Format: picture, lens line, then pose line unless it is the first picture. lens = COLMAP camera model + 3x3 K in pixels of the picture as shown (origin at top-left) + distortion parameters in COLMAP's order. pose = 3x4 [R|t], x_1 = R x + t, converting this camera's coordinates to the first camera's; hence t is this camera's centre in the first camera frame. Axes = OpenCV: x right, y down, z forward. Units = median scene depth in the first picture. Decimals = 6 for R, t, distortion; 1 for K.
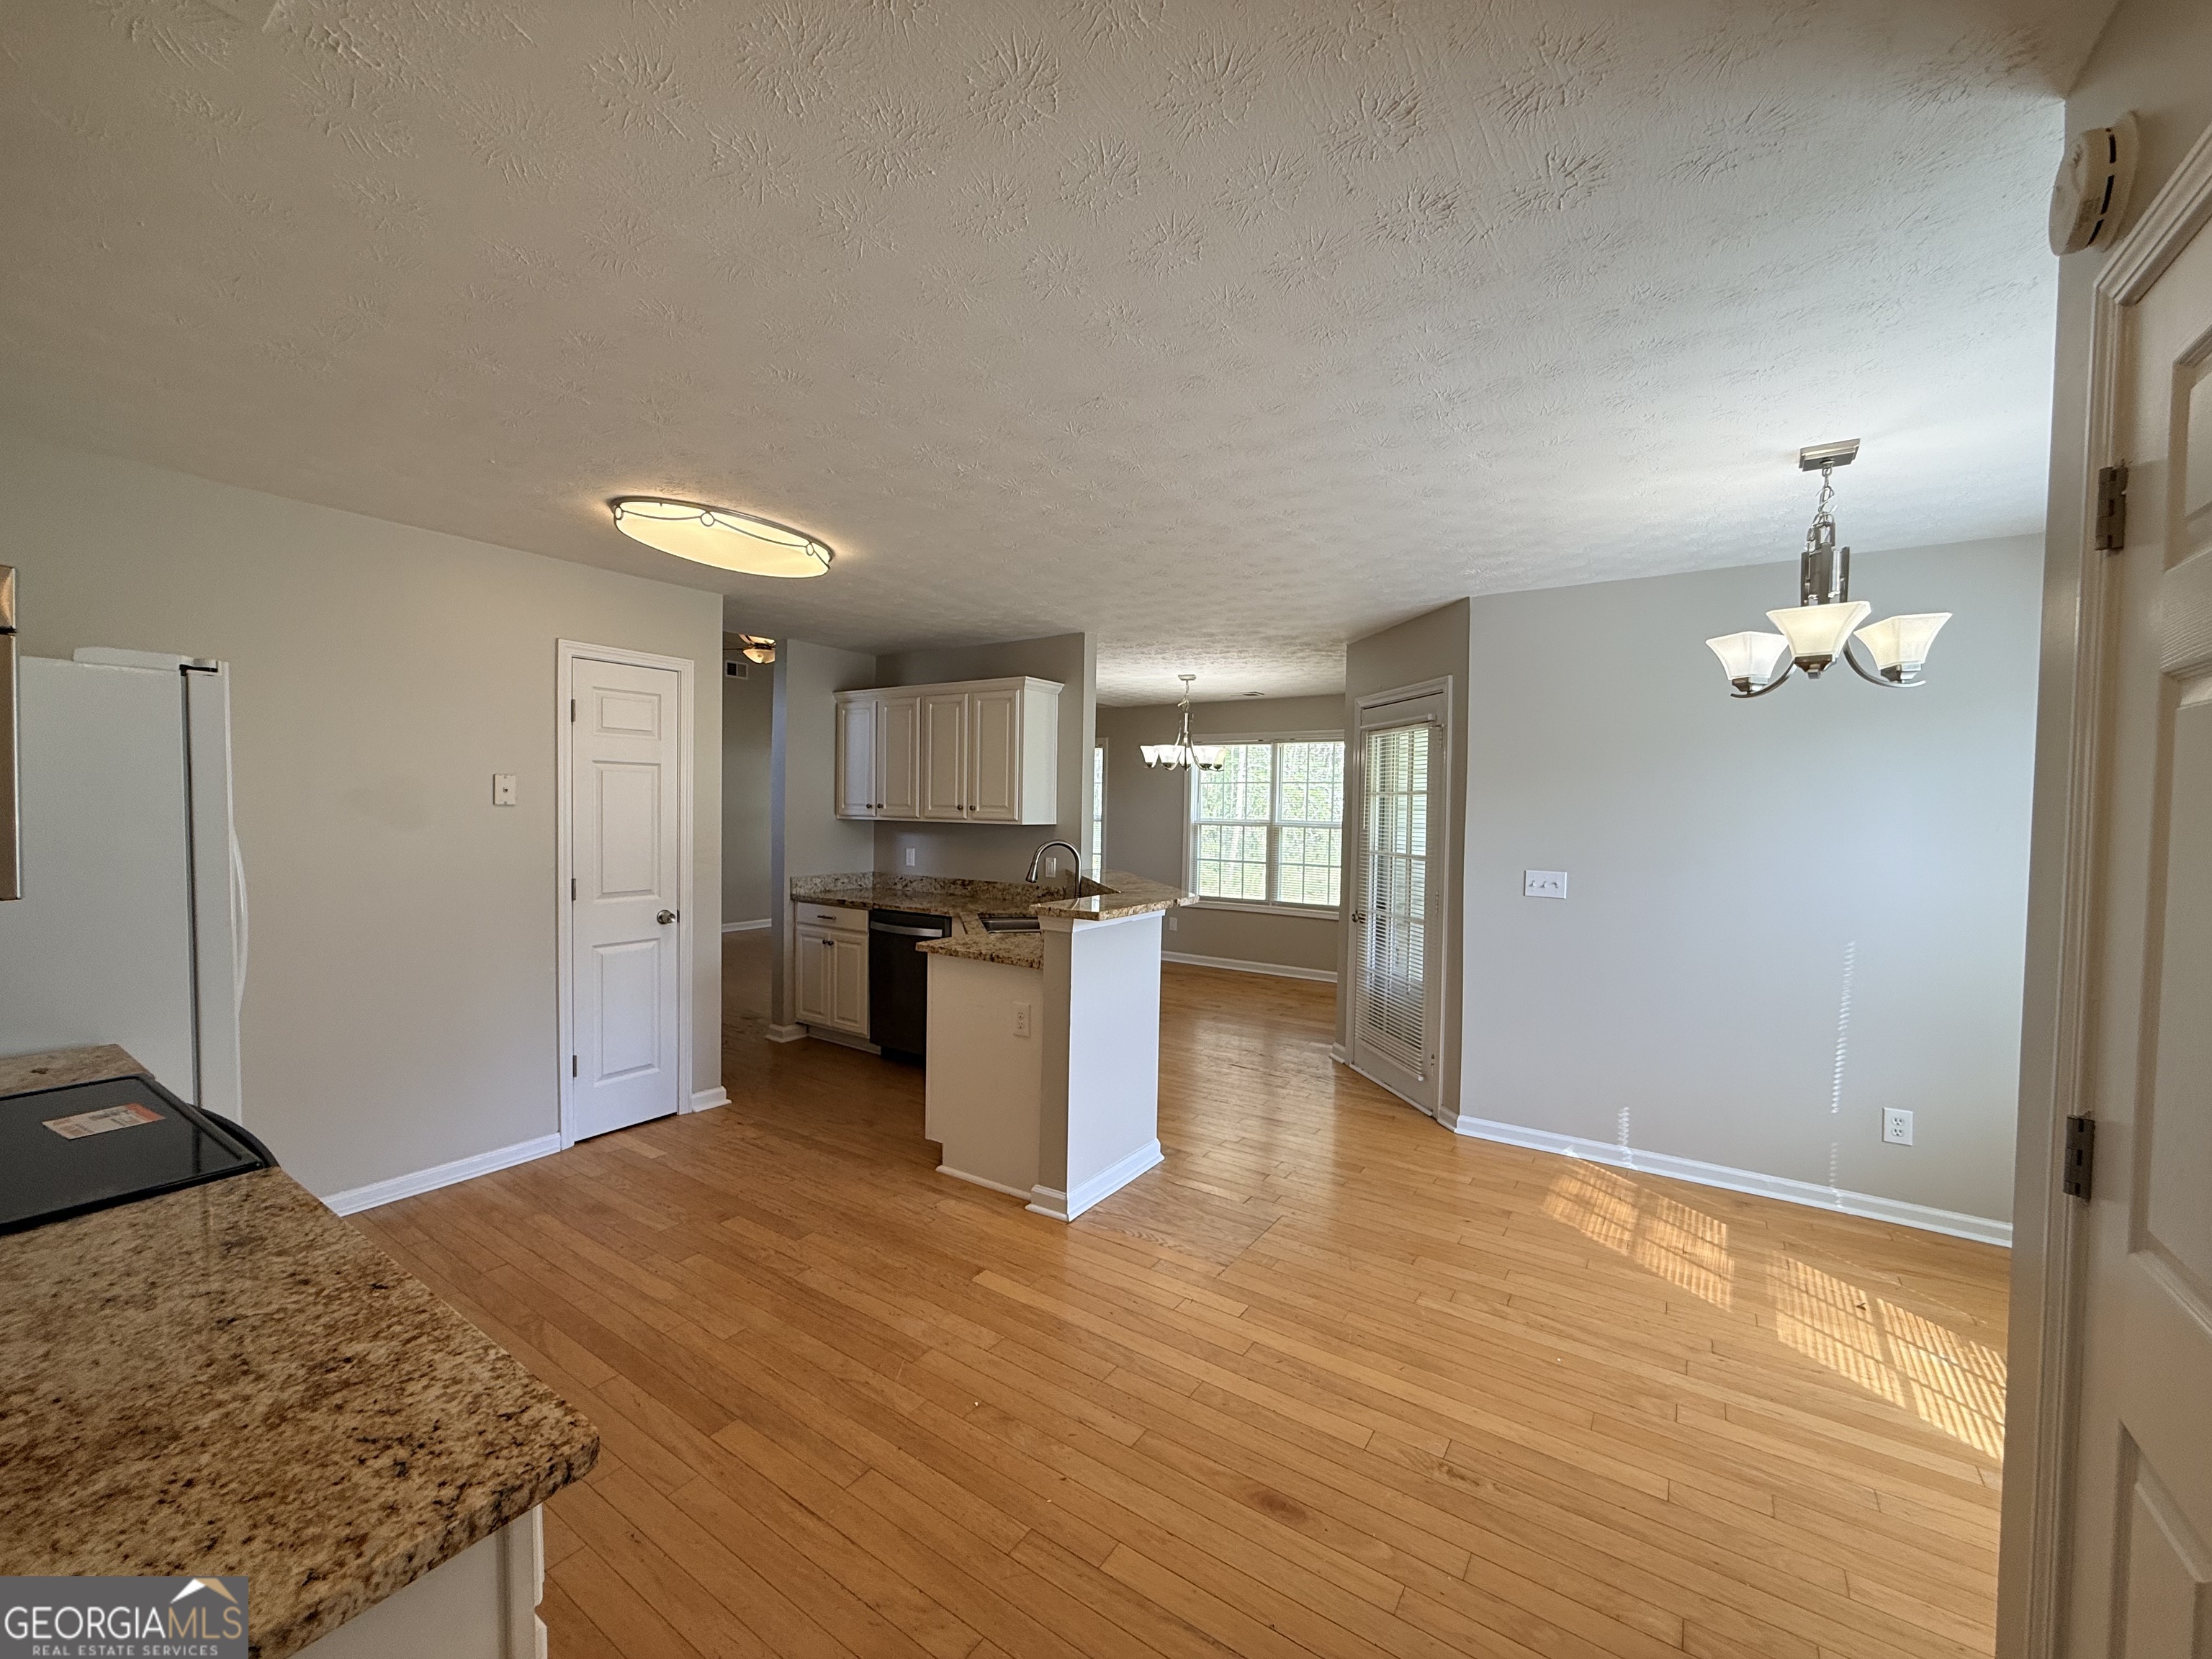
lens RADIAL K [[882.6, 0, 1094.9], [0, 882.6, 836.1], [0, 0, 1]] dist [0.000158, -0.000072]
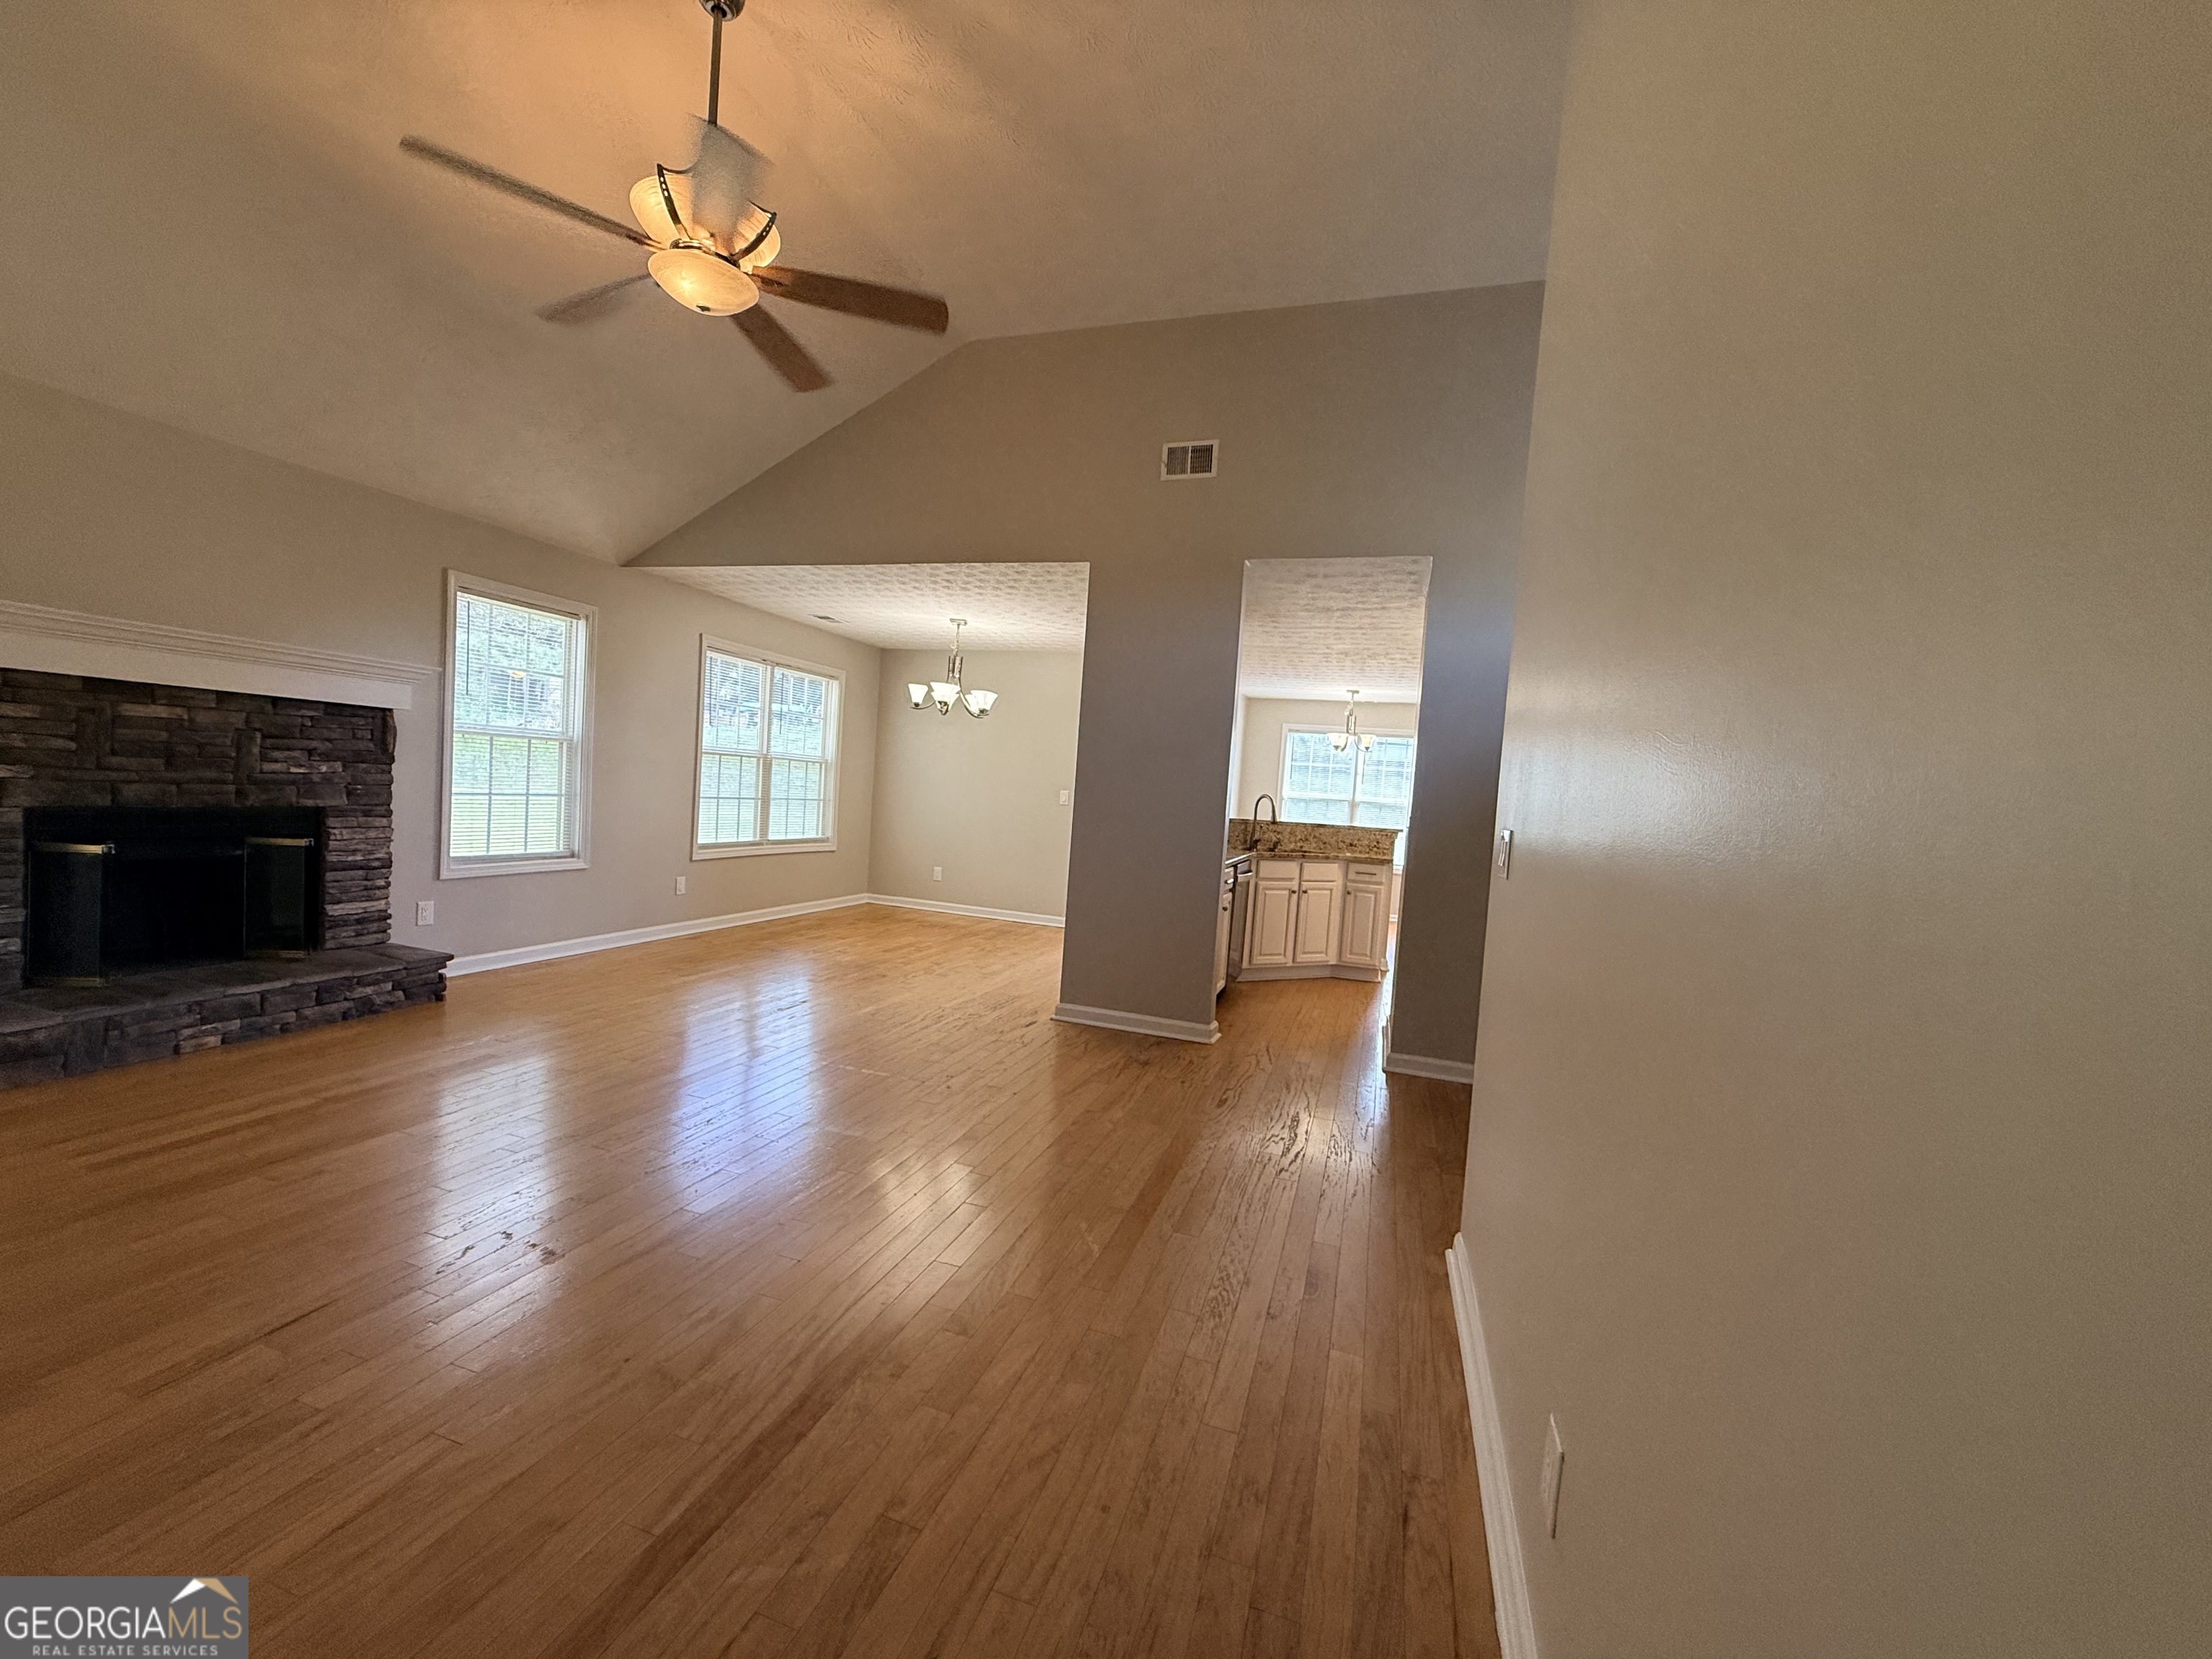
lens RADIAL K [[882.6, 0, 1094.9], [0, 882.6, 836.1], [0, 0, 1]] dist [0.000158, -0.000072]
pose [[-0.266044, -0.077532, 0.960838, -0.773355], [-0.026604, 0.996971, 0.073081, -0.008363], [-0.963594, -0.006120, -0.267301, 0.913358]]
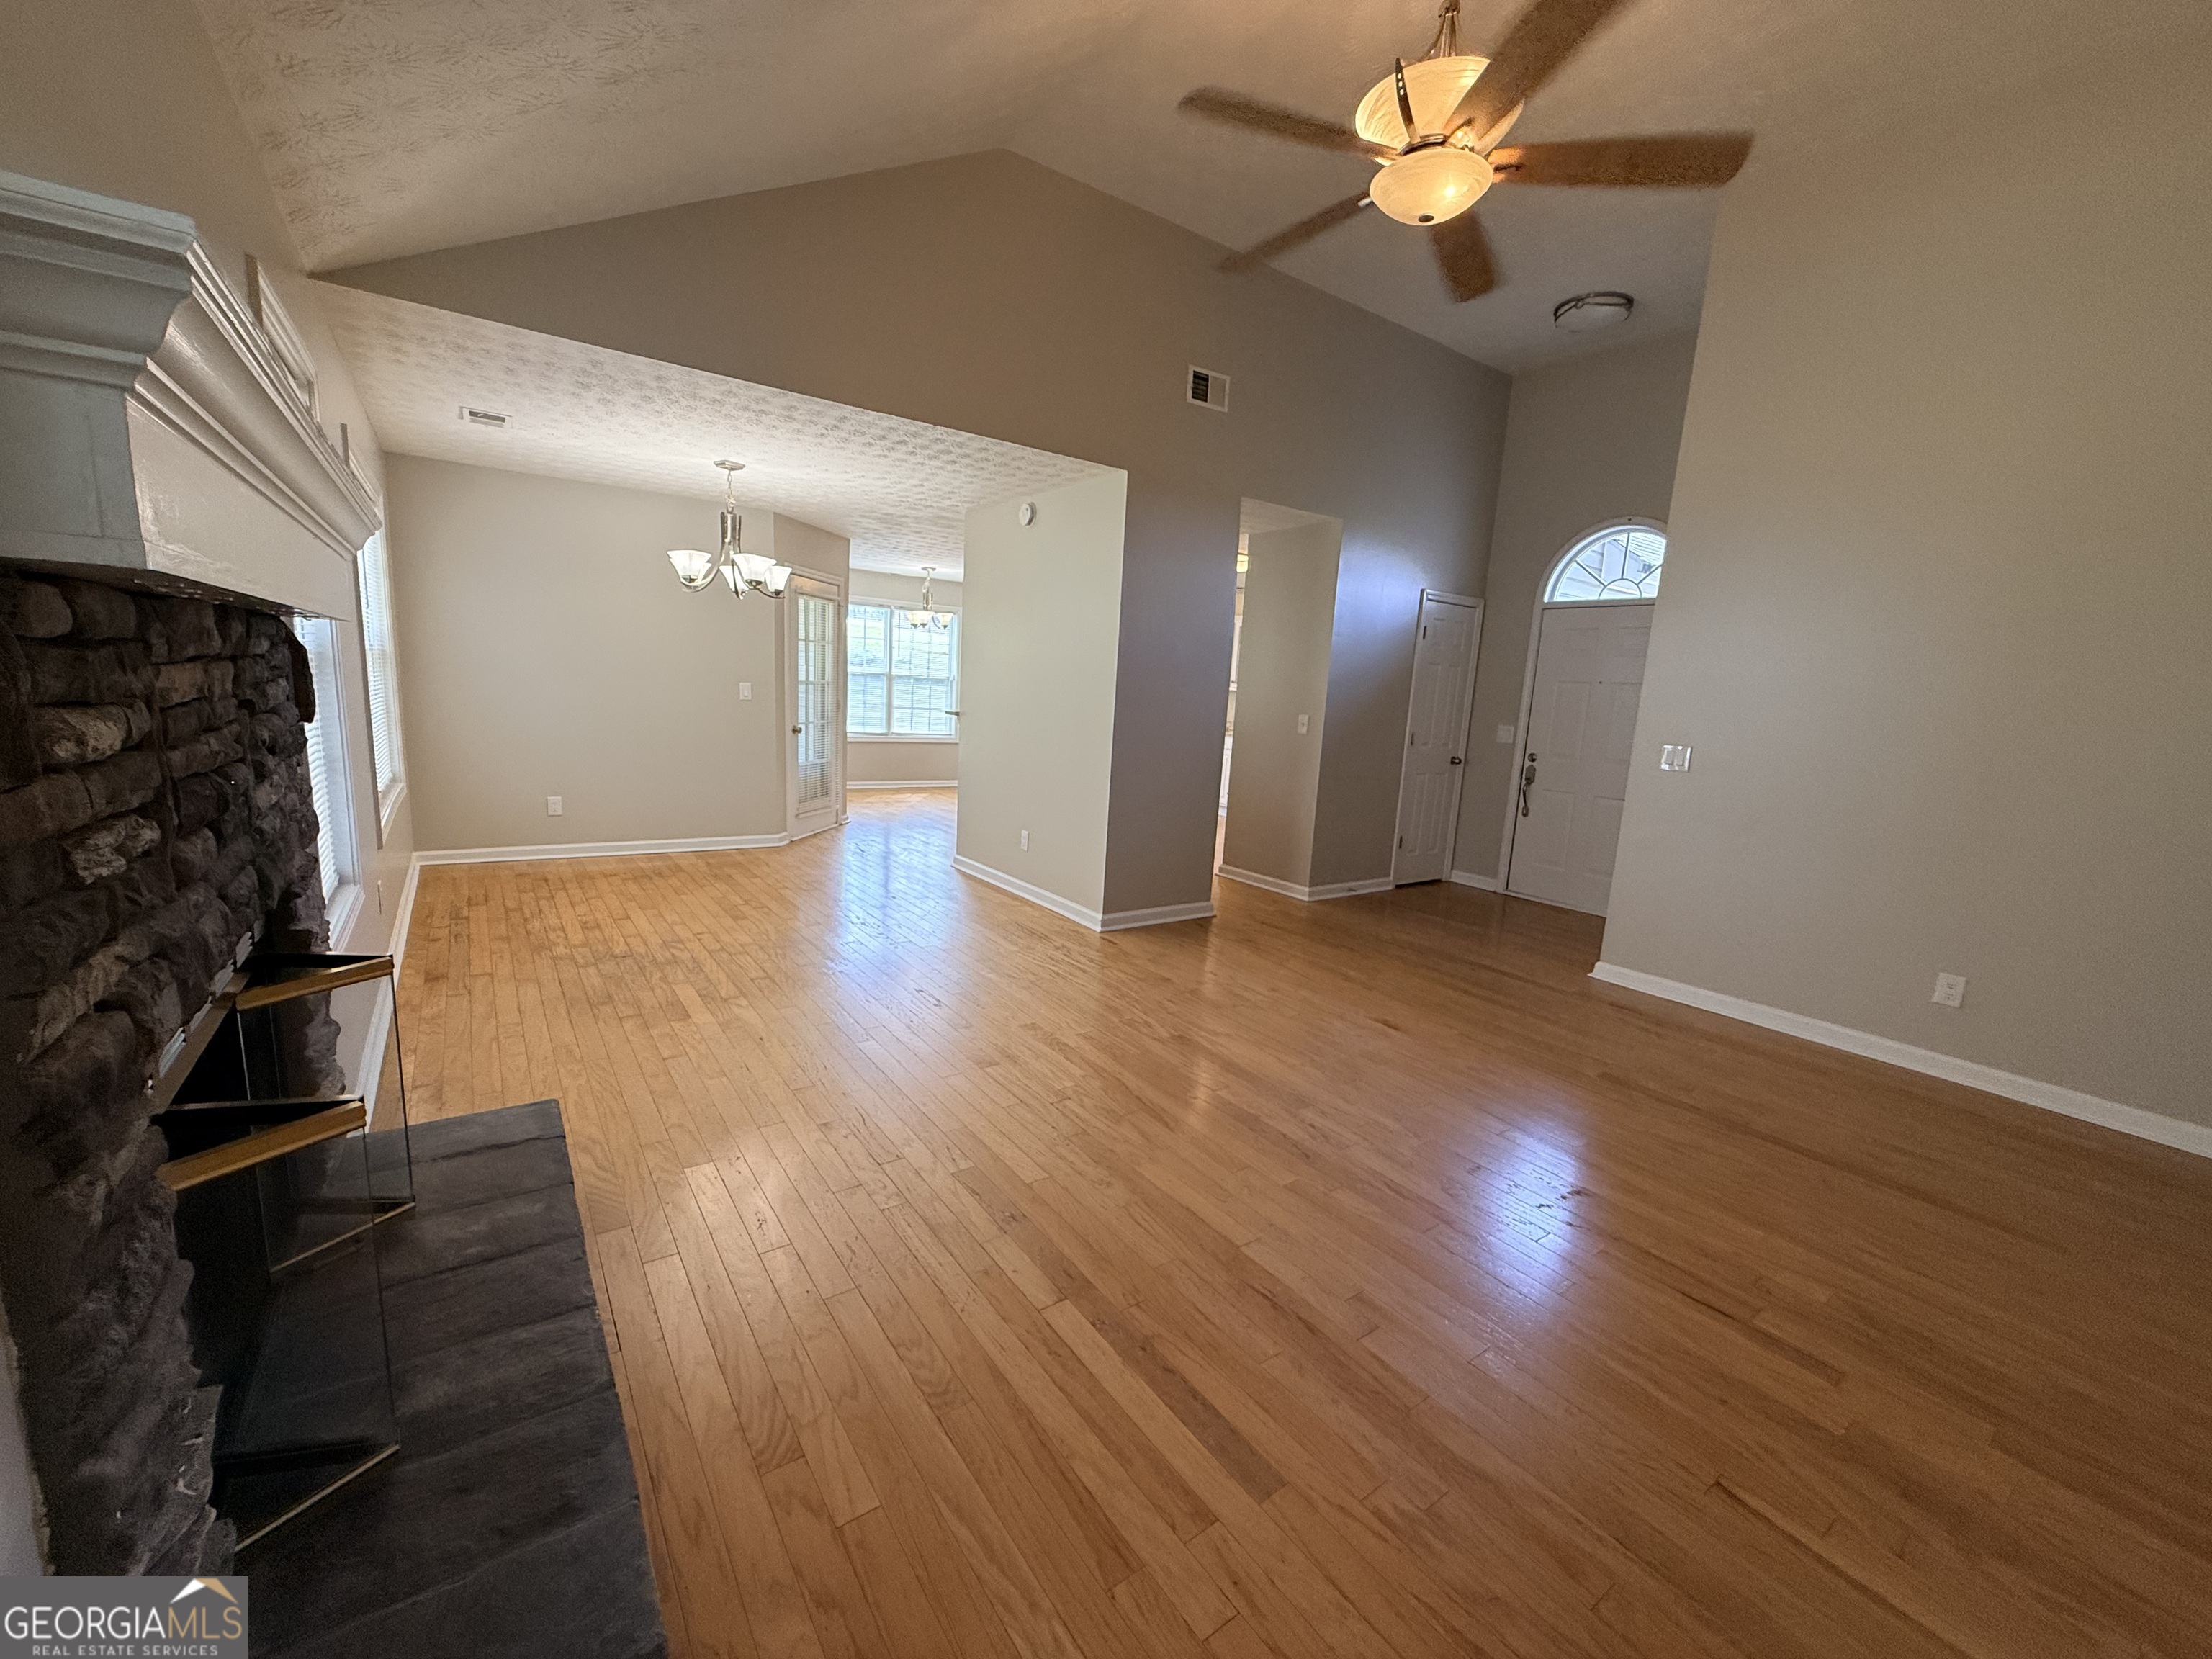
lens RADIAL K [[887.8, 0, 1106.0], [0, 887.8, 829.5], [0, 0, 1]] dist [-0.002346, -0.000257]
pose [[-0.933837, -0.116537, 0.338184, -0.398360], [-0.046677, 0.977057, 0.207799, -0.038994], [-0.354641, 0.178265, -0.917851, 1.340030]]
